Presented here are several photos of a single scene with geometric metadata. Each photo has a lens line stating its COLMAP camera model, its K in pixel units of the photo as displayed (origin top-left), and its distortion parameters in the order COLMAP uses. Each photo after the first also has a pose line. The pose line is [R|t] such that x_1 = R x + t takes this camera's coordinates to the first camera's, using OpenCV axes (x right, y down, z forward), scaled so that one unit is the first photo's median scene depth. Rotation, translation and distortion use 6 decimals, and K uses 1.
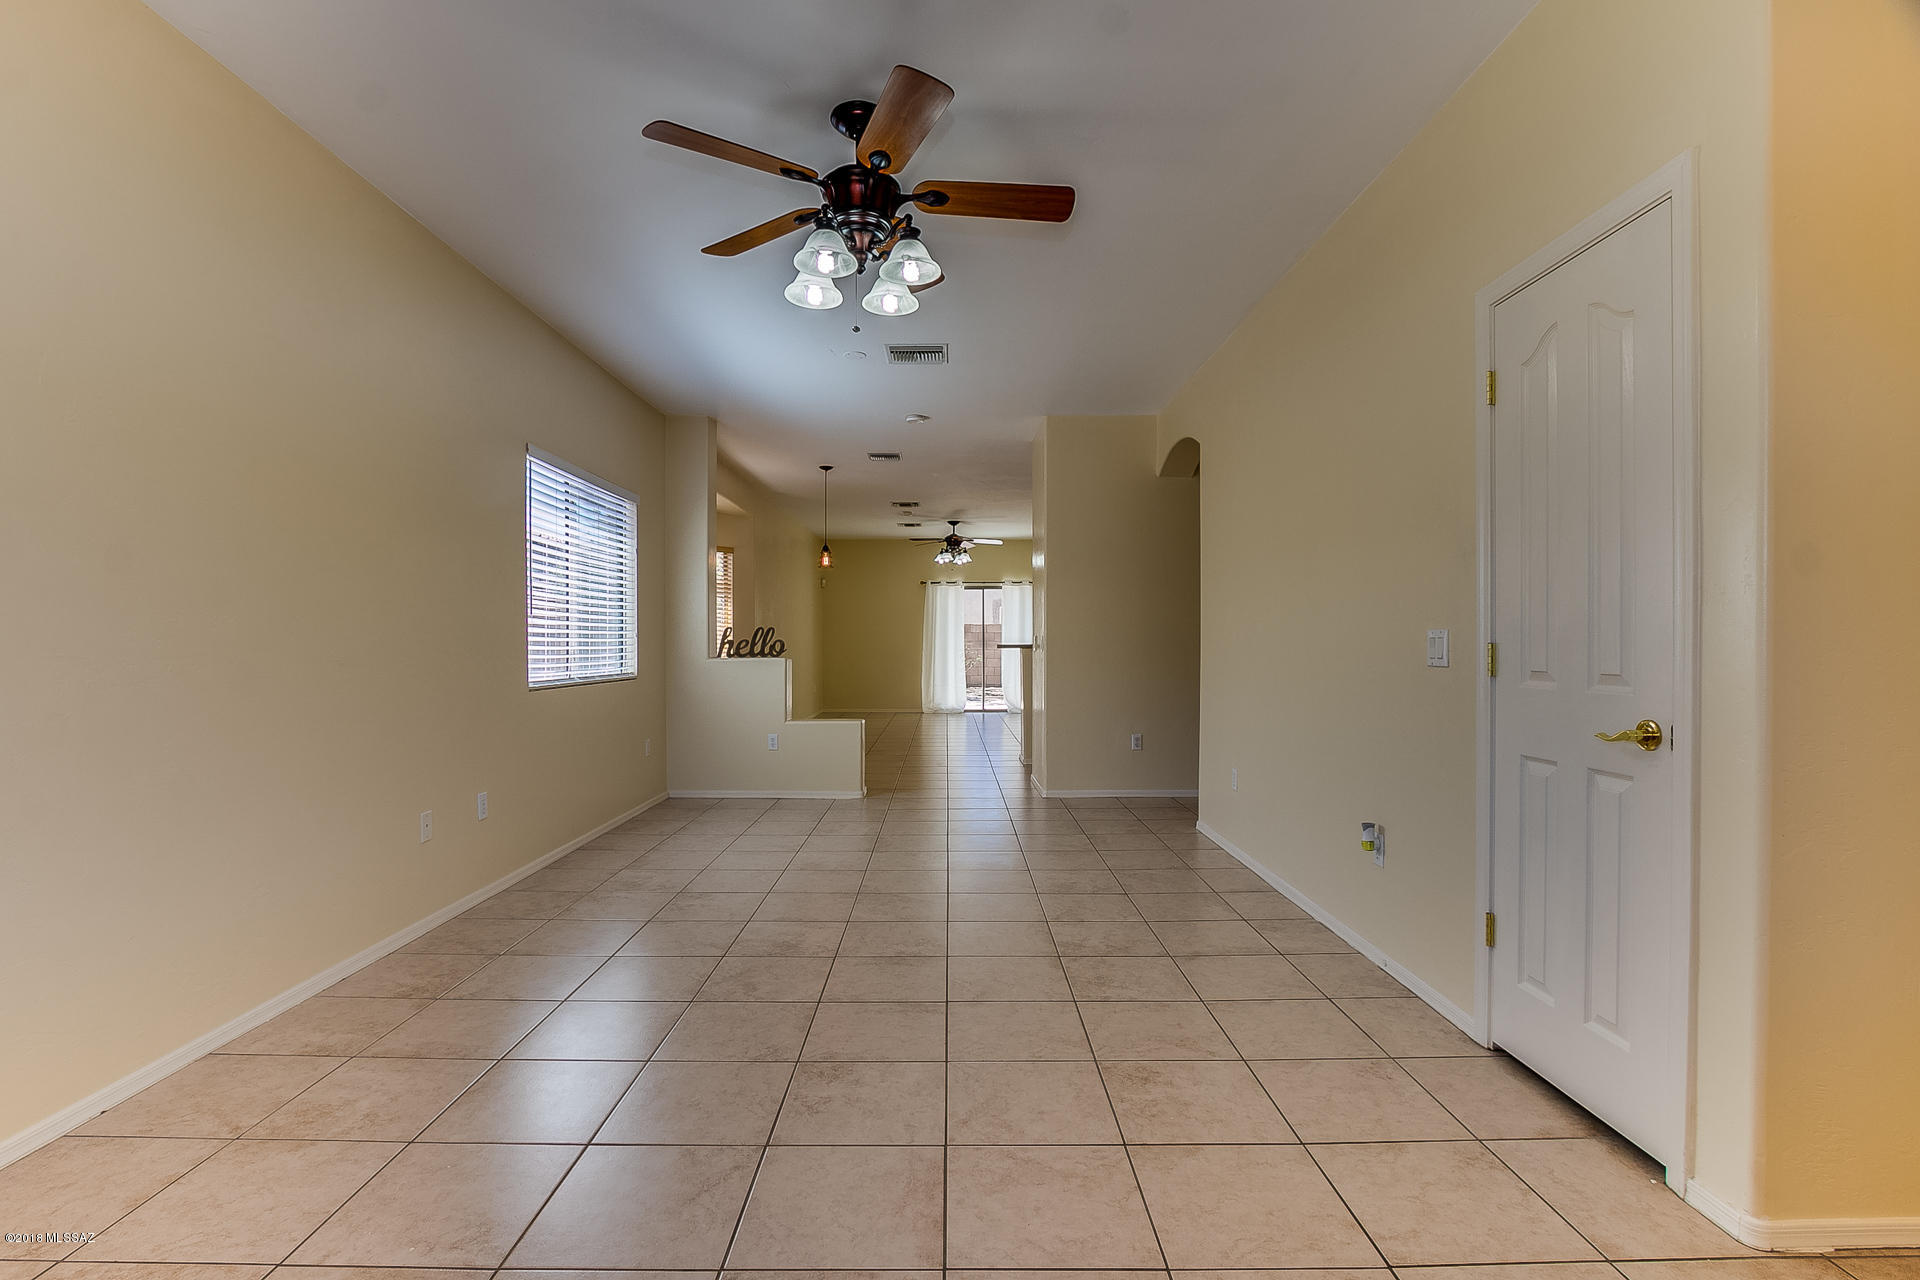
lens RADIAL K [[895.8, 0, 956.7], [0, 895.8, 662.3], [0, 0, 1]] dist [-0.026954, 0.005479]
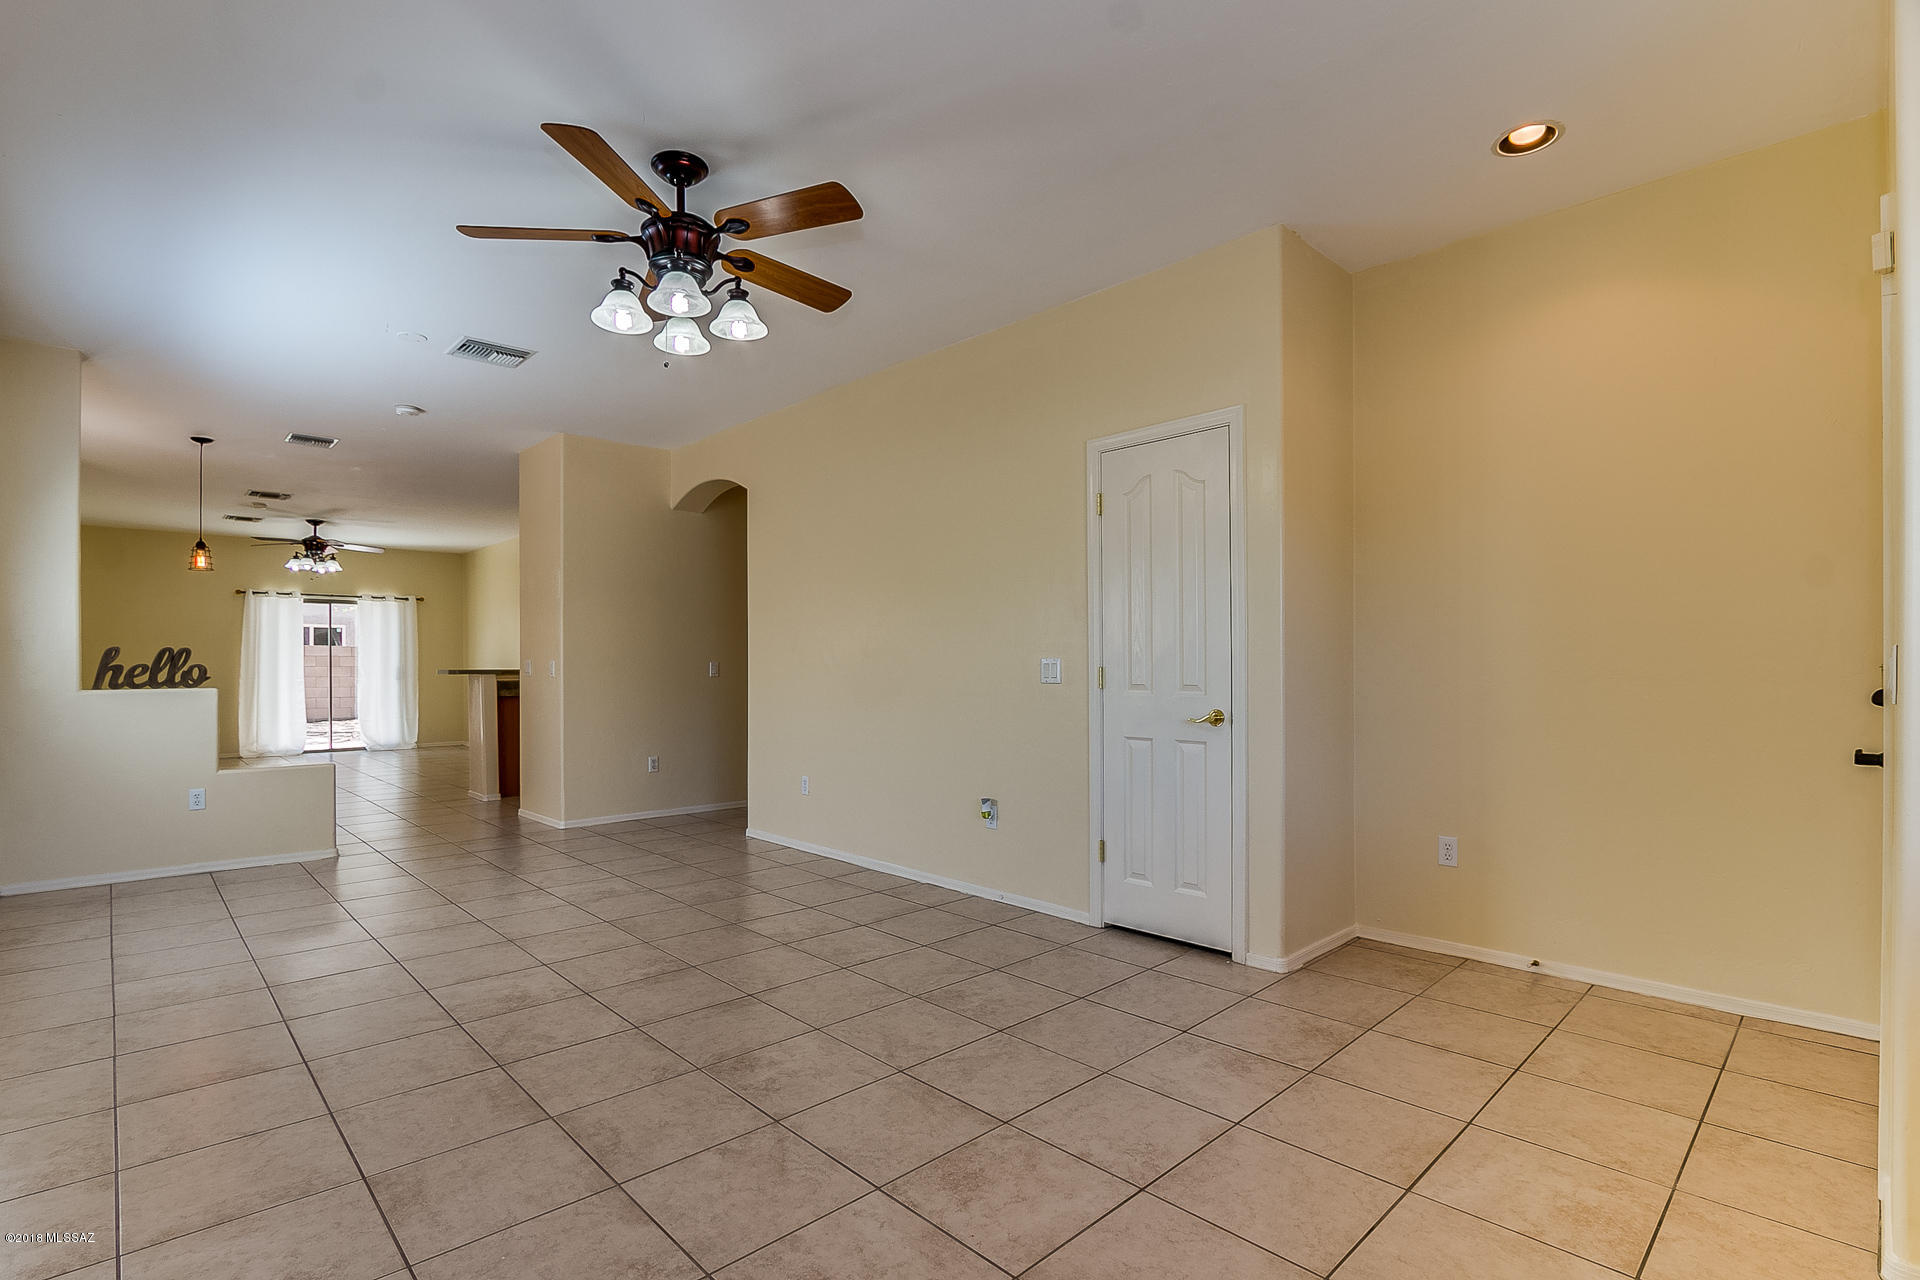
lens RADIAL K [[895.8, 0, 965.9], [0, 895.8, 679.4], [0, 0, 1]] dist [-0.026954, 0.005479]
pose [[0.721671, -0.009690, 0.692169, -0.299115], [0.015938, 0.999870, -0.002619, -0.000174], [-0.692053, 0.012922, 0.721731, 0.010647]]
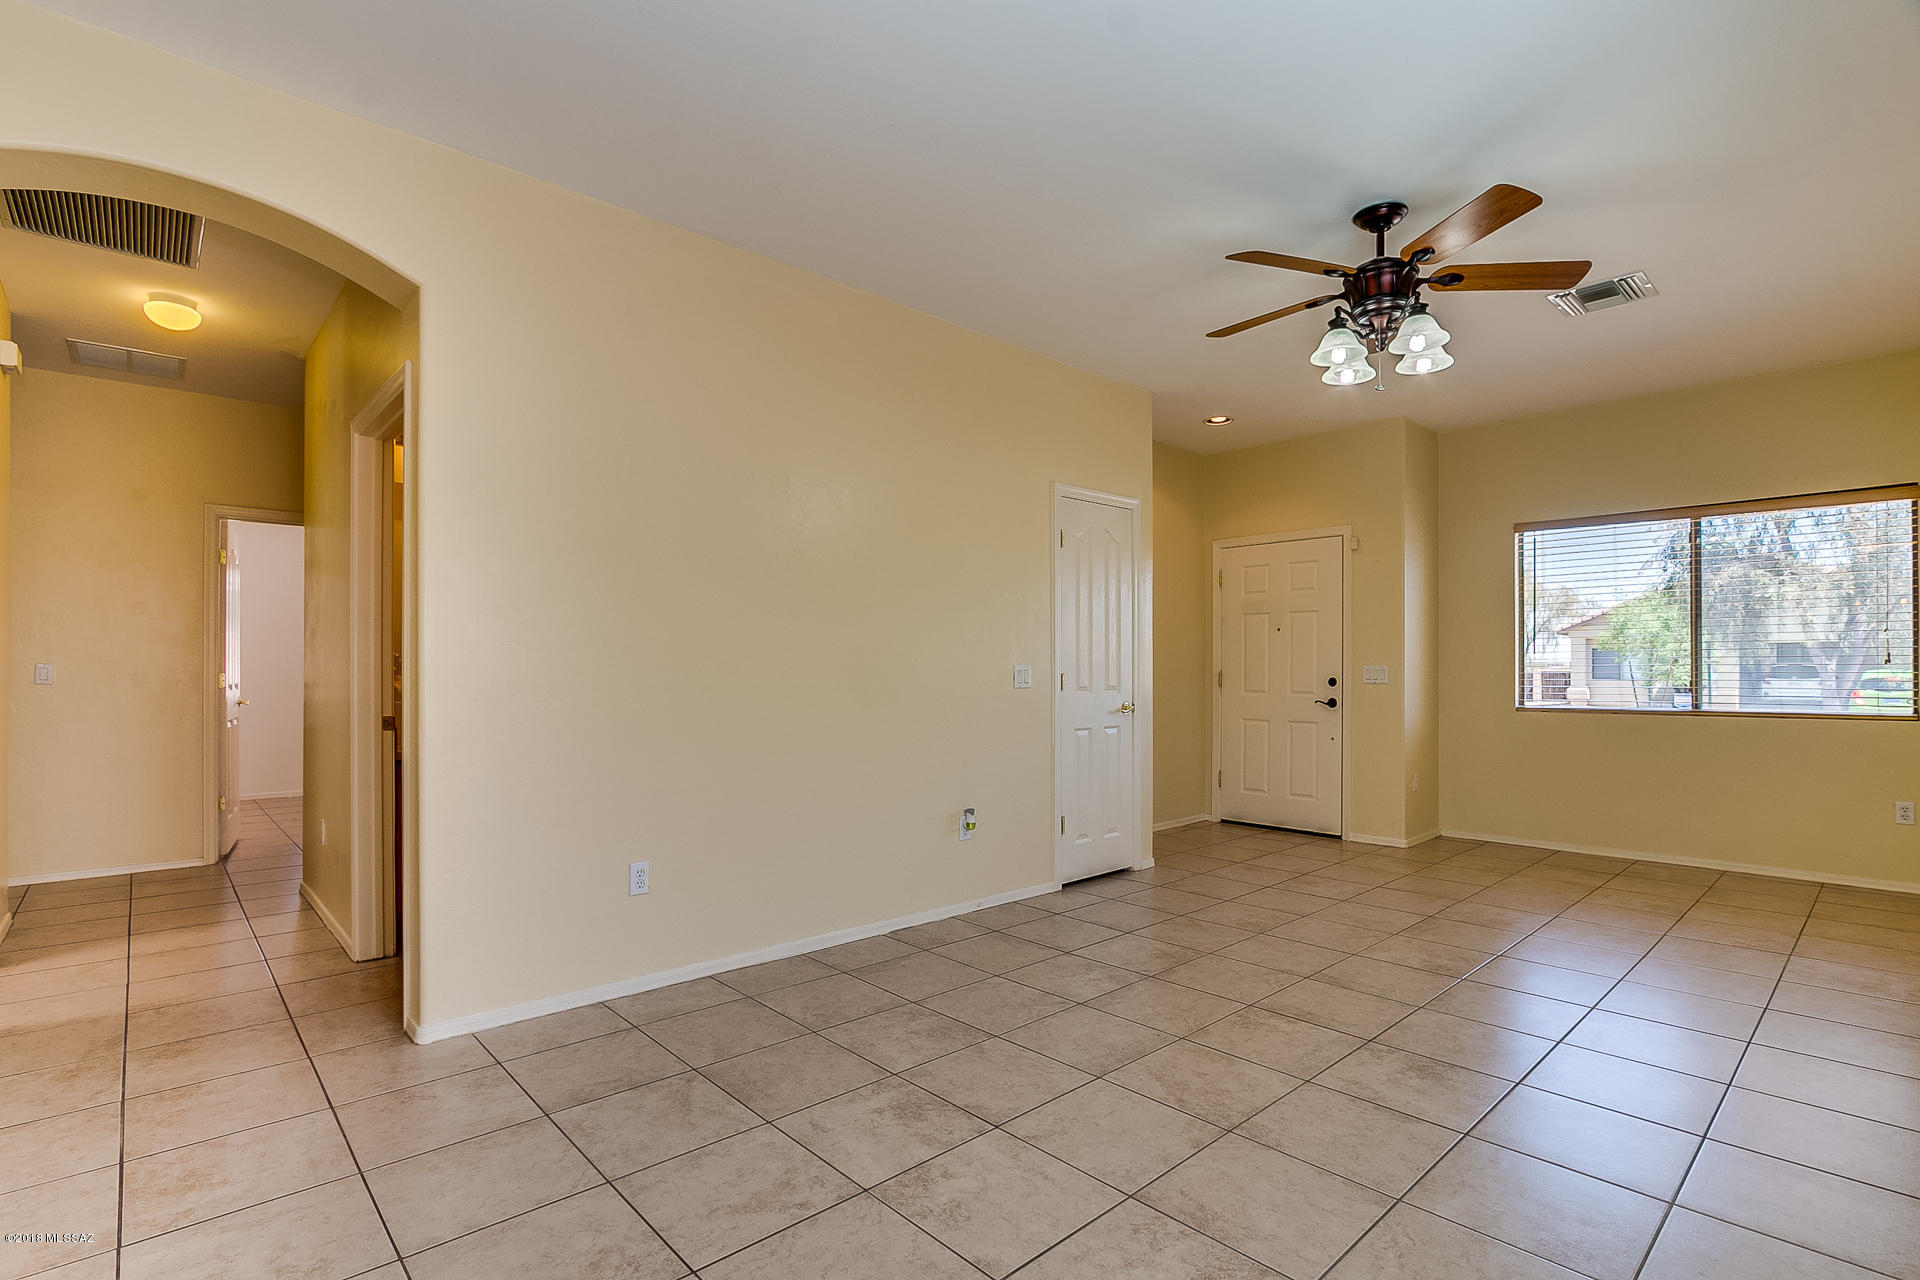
lens RADIAL K [[895.8, 0, 949.3], [0, 895.8, 673.5], [0, 0, 1]] dist [-0.026954, 0.005479]
pose [[-0.665183, 0.001387, 0.746679, -0.299396], [0.017268, 0.999759, 0.013526, -0.023542], [-0.746481, 0.021891, -0.665047, 1.107809]]
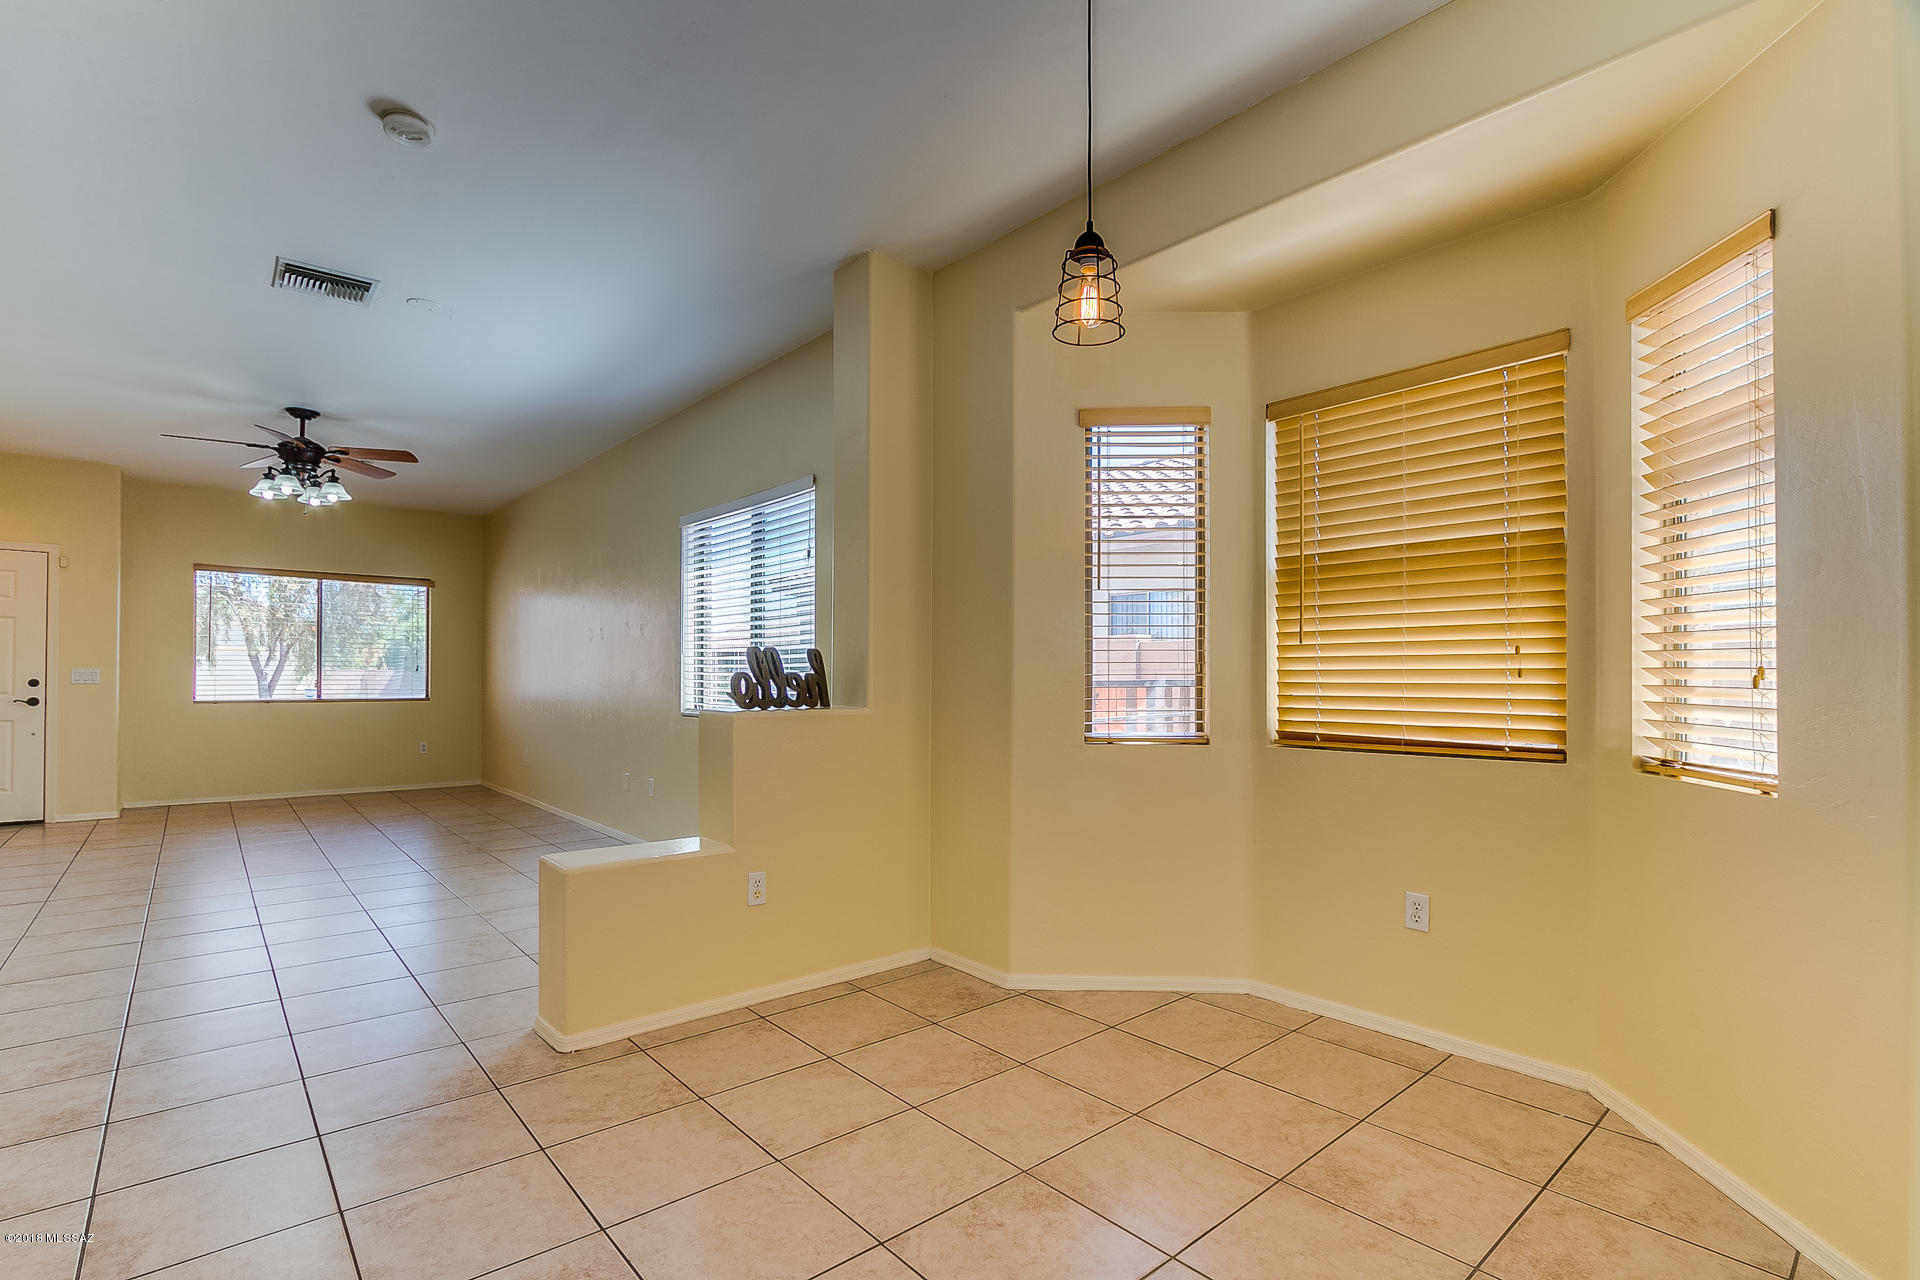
lens RADIAL K [[895.8, 0, 955.1], [0, 895.8, 667.0], [0, 0, 1]] dist [-0.026954, 0.005479]
pose [[-0.761089, -0.009287, -0.648581, 0.023045], [-0.016765, 0.999845, 0.005356, -0.038980], [0.648431, 0.014950, -0.761127, 1.745095]]
